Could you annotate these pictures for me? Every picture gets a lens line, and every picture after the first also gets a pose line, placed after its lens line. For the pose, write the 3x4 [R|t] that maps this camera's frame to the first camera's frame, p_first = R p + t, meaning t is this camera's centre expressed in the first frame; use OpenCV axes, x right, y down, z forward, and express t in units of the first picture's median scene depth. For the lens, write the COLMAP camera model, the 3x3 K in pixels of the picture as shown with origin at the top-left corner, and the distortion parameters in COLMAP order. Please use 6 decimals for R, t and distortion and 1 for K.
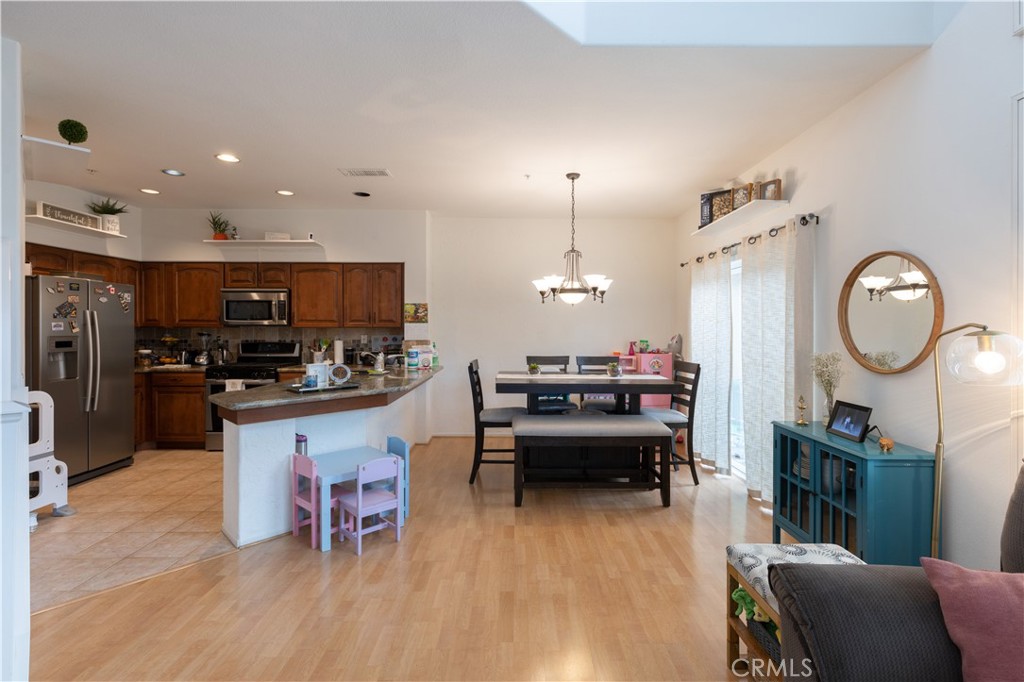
lens RADIAL K [[465.1, 0, 519.8], [0, 465.1, 332.0], [0, 0, 1]] dist [0.001481, -0.000518]
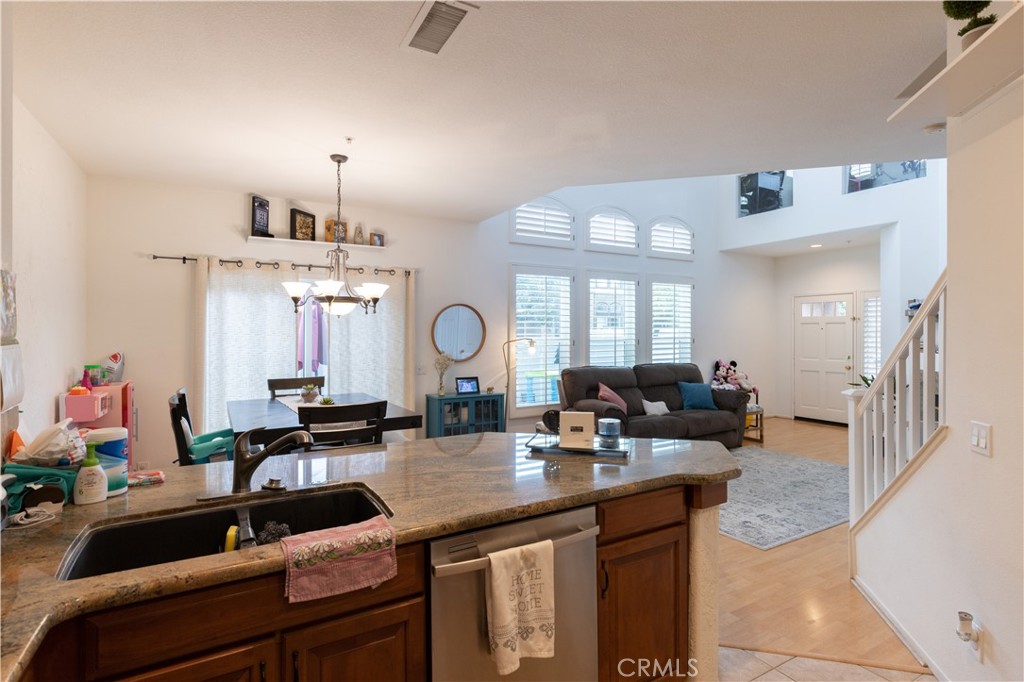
lens RADIAL K [[517.4, 0, 512.0], [0, 517.4, 341.0], [0, 0, 1]] dist [0.000171, 0.000042]
pose [[-0.494021, -0.011579, 0.869373, -0.663505], [0.010726, 0.999754, 0.019410, -0.022735], [-0.869384, 0.018914, -0.493775, 0.951526]]
